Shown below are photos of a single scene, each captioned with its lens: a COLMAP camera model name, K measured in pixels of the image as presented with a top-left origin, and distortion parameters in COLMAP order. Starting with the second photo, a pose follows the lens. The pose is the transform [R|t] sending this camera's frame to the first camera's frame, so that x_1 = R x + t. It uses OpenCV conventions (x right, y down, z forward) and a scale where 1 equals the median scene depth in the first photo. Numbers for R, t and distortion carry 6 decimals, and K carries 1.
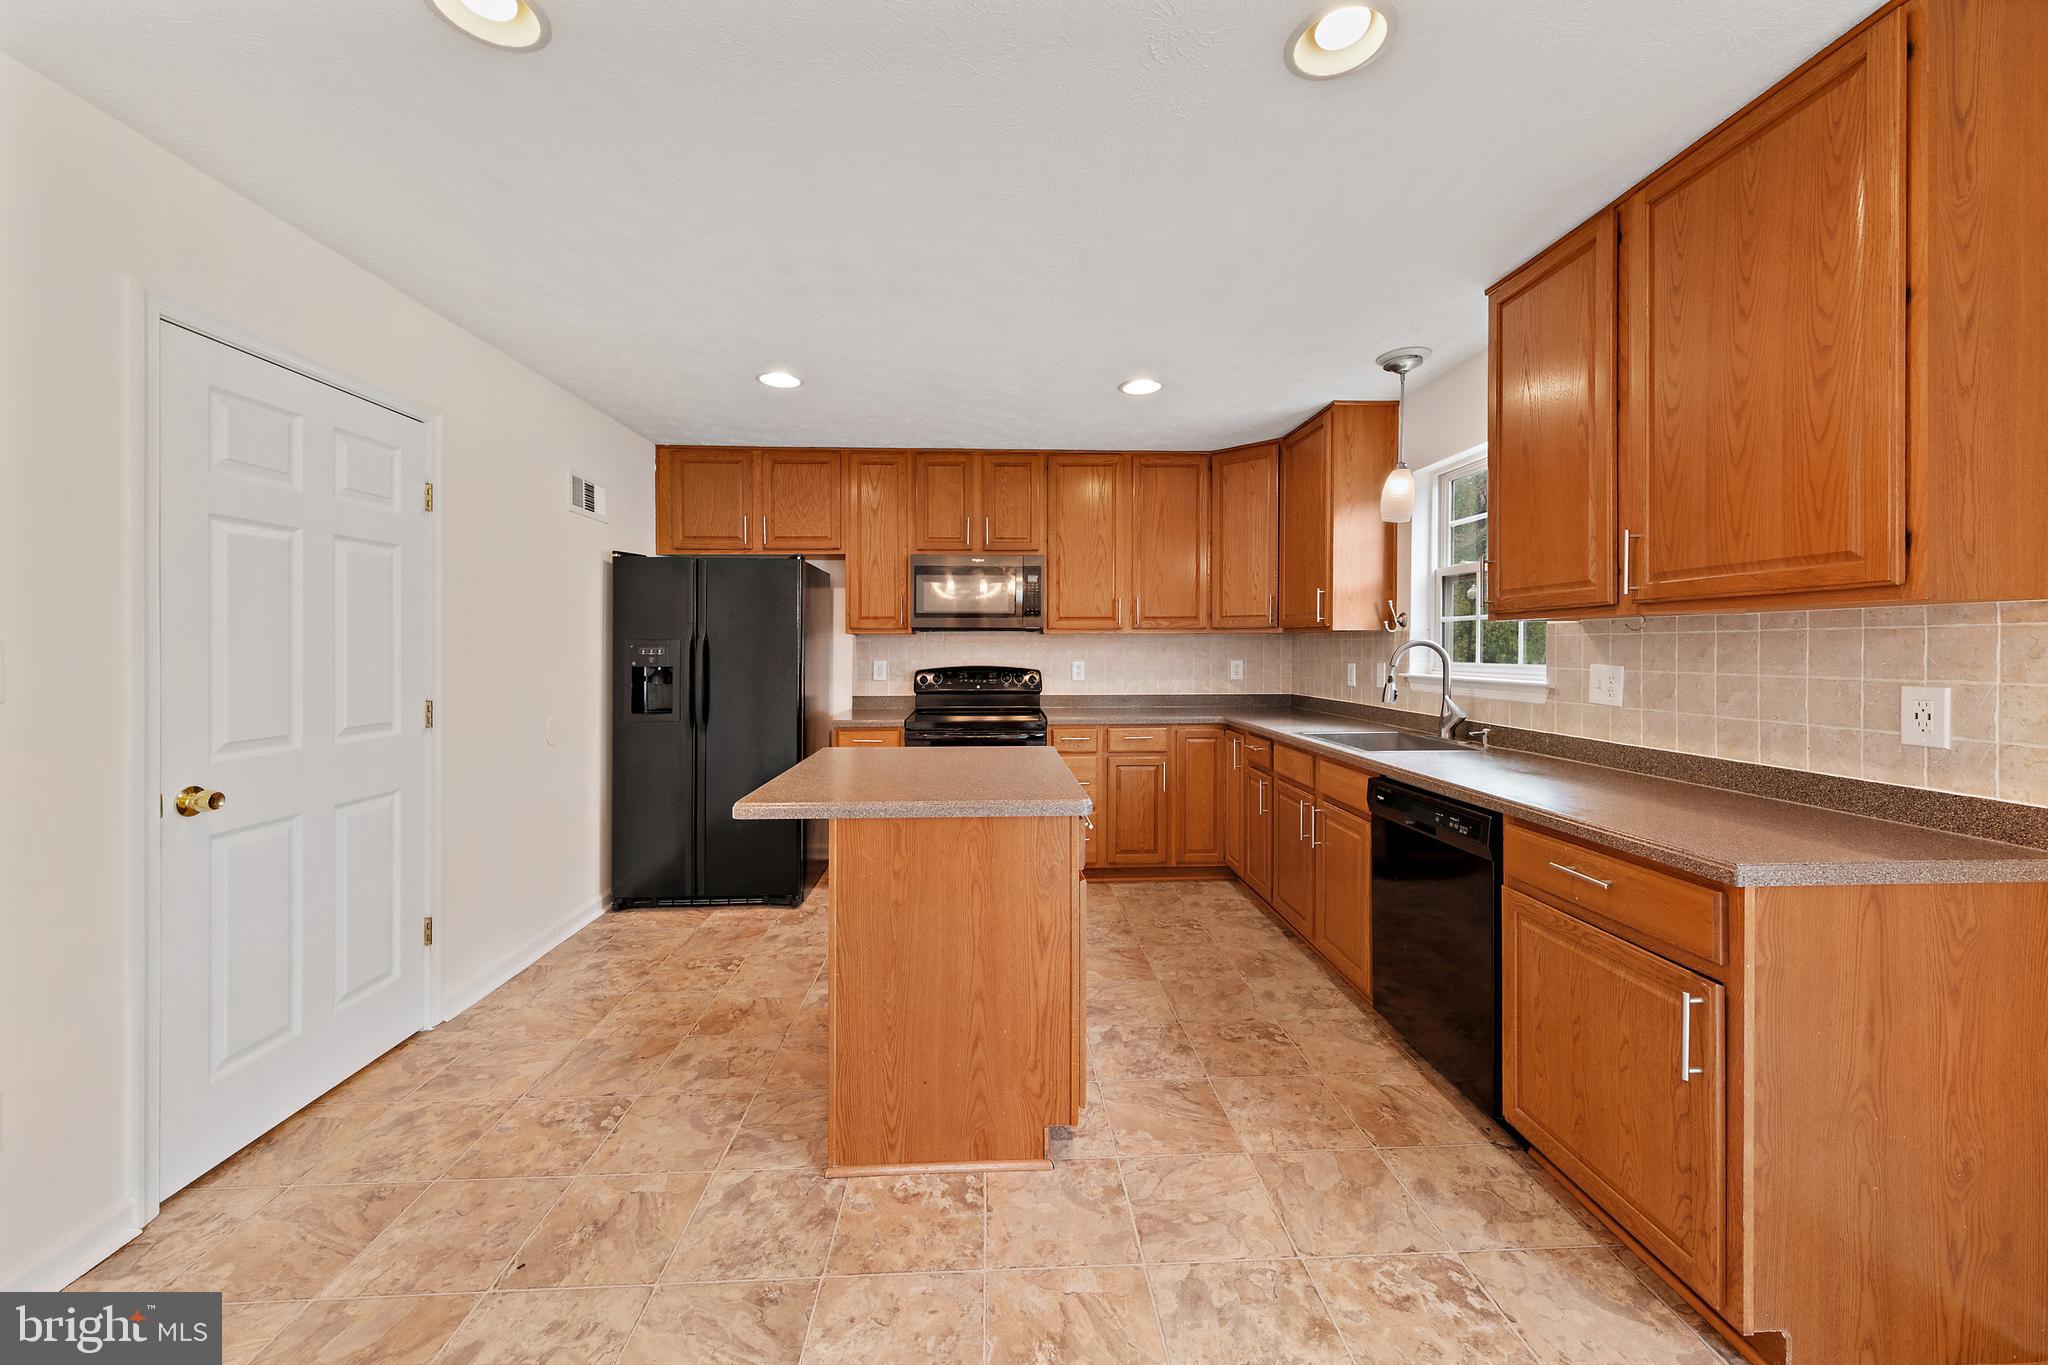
lens RADIAL K [[746.0, 0, 1021.5], [0, 746.0, 651.5], [0, 0, 1]] dist [0.002158, -0.000179]
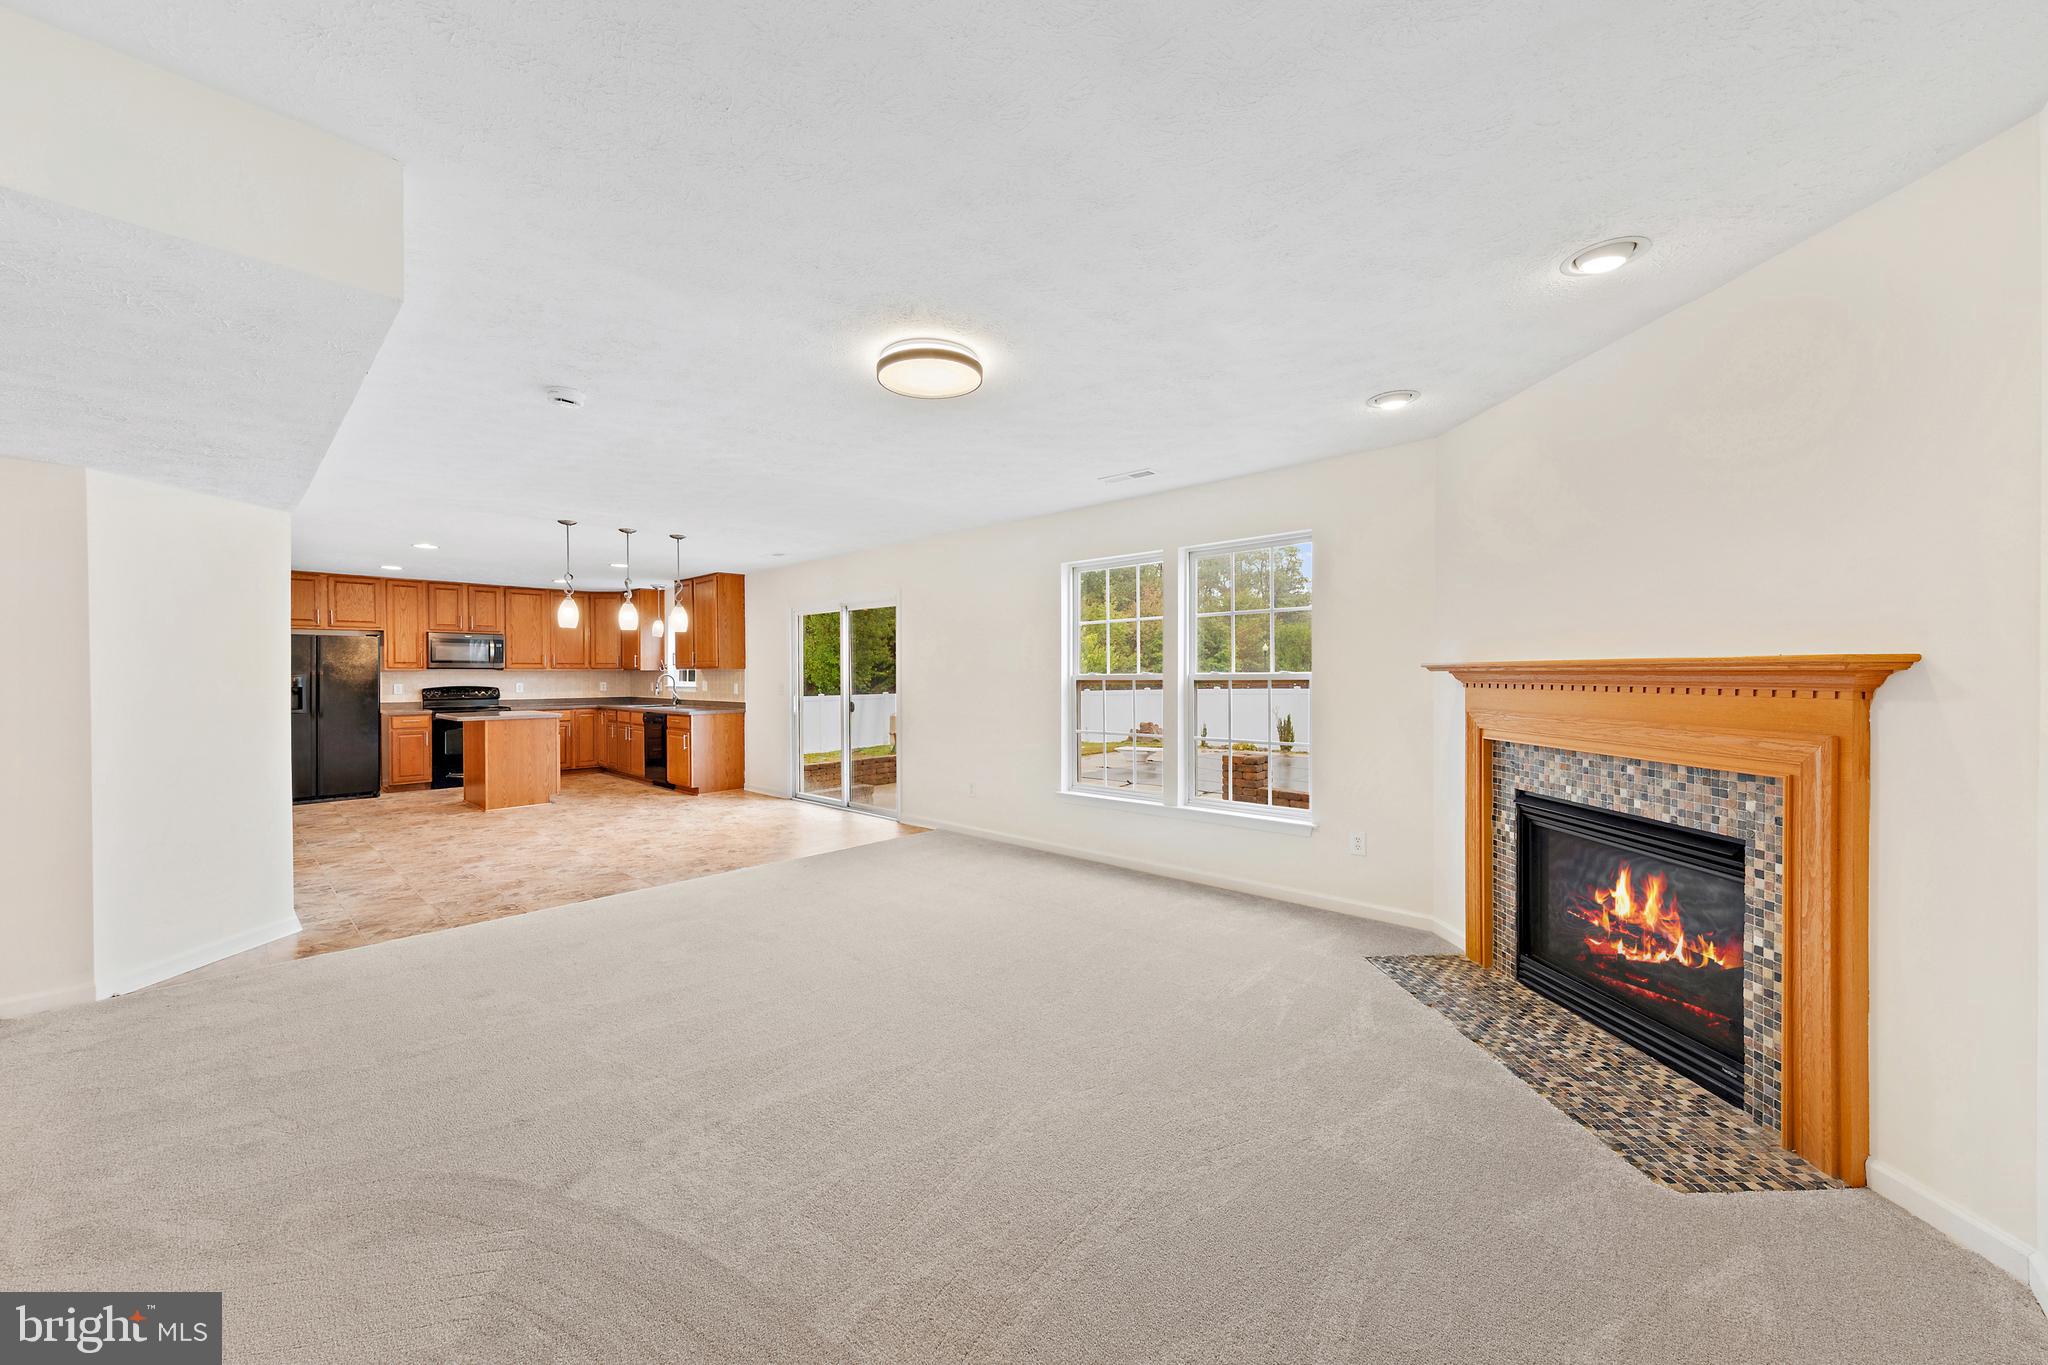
lens RADIAL K [[748.0, 0, 1020.5], [0, 748.0, 679.8], [0, 0, 1]] dist [0.000767, 0.000008]
pose [[0.711602, -0.008173, 0.702535, -0.522732], [0.006895, 0.999965, 0.004649, 0.003716], [-0.702549, 0.001536, 0.711634, -1.940041]]
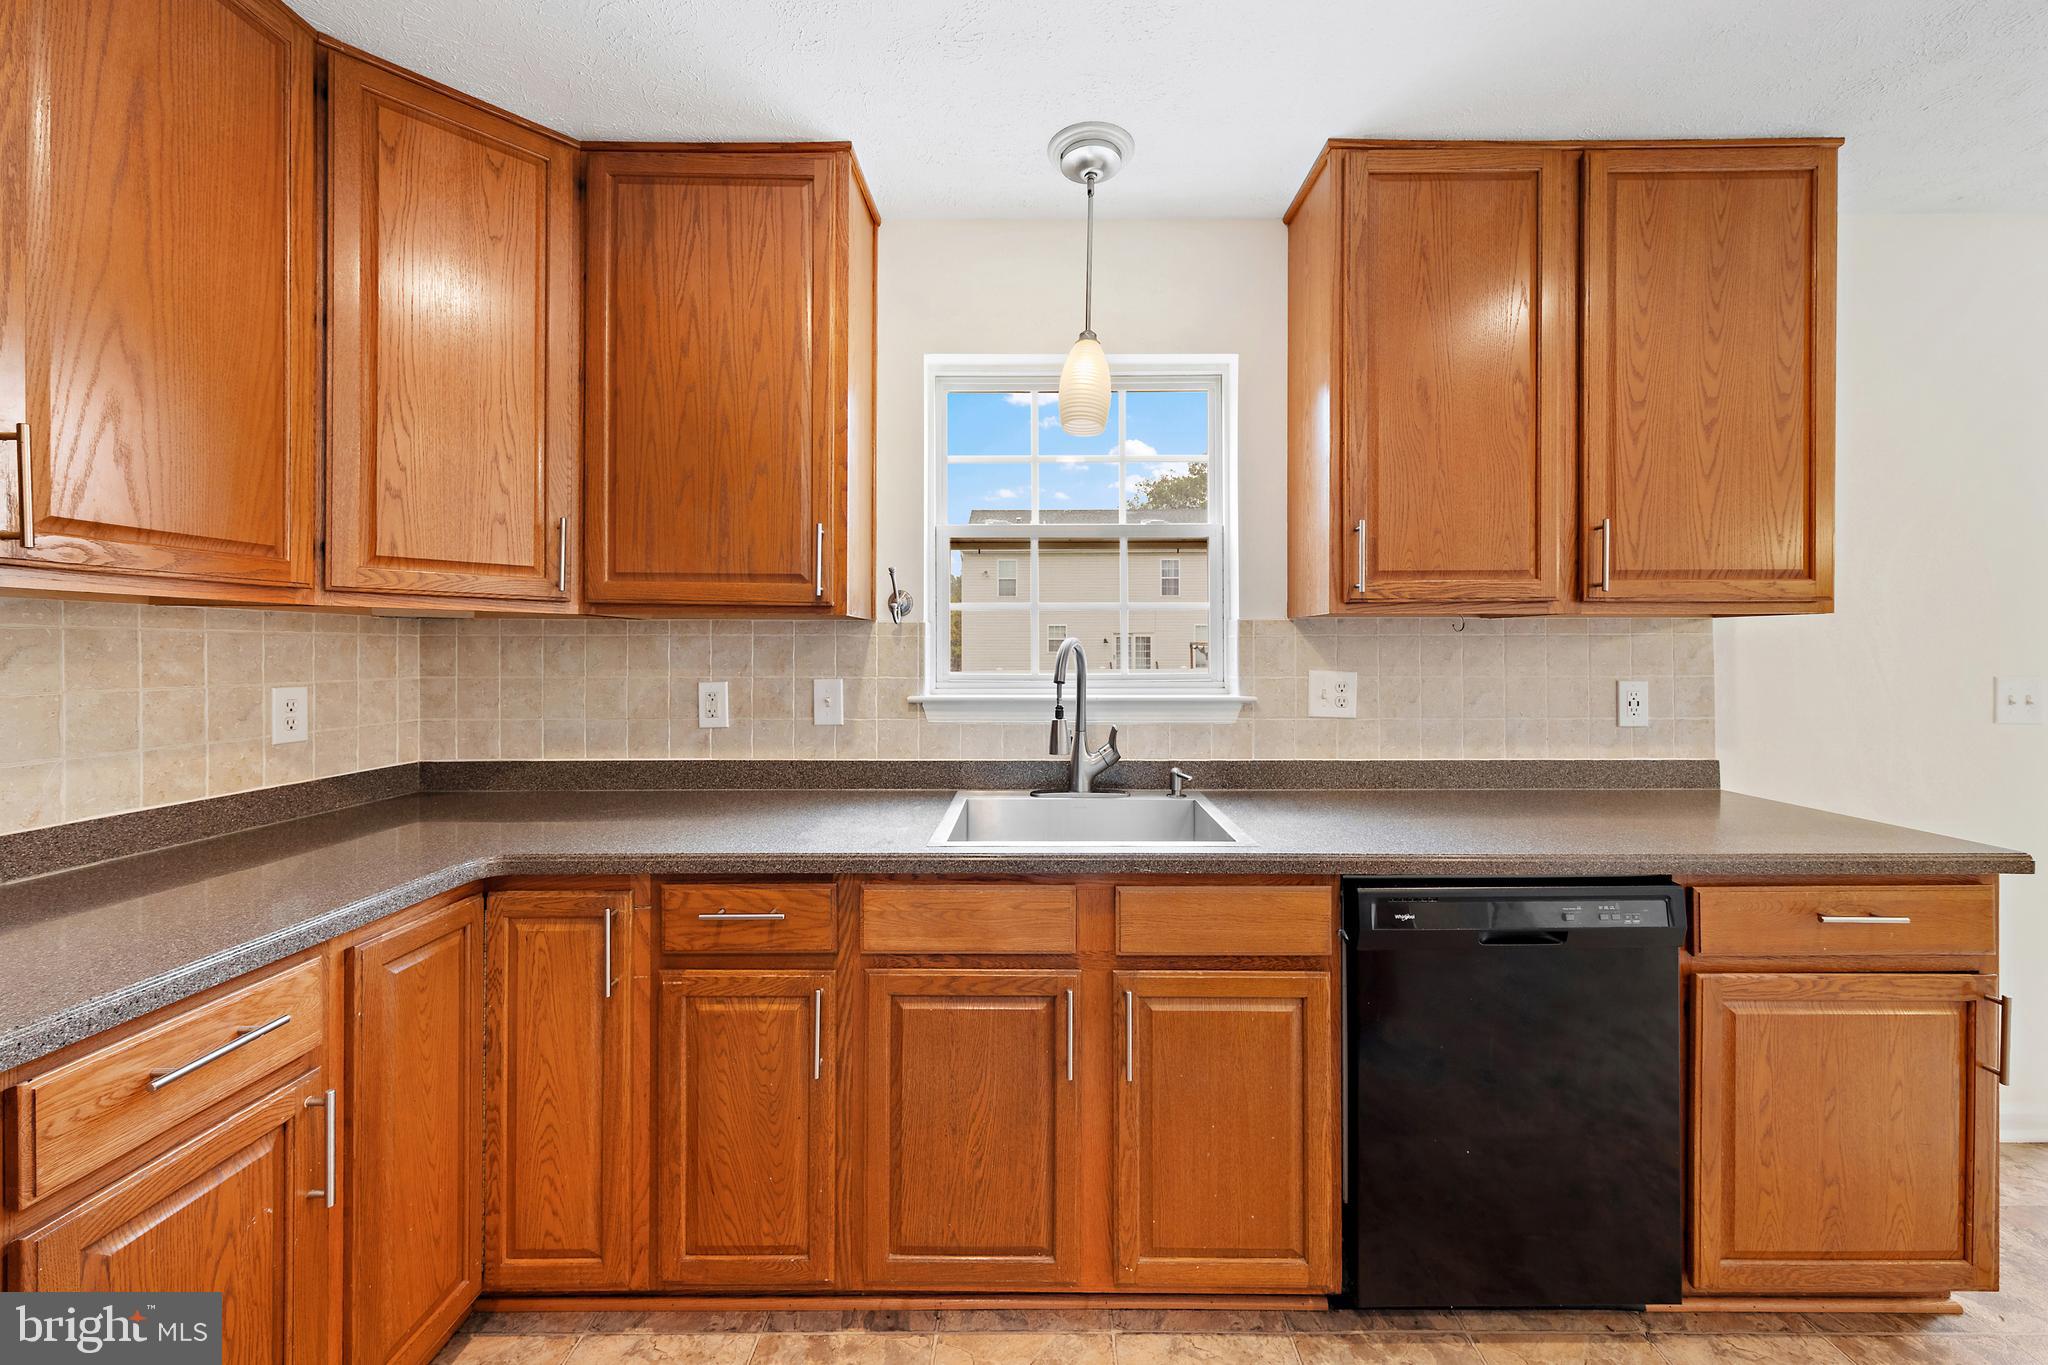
lens RADIAL K [[766.4, 0, 1034.5], [0, 766.4, 650.5], [0, 0, 1]] dist [0.003826, -0.000262]
pose [[0.045336, 0.001956, 0.998970, -0.073128], [0.005840, 0.999980, -0.002223, -0.003522], [-0.998955, 0.005935, 0.045323, 0.841879]]
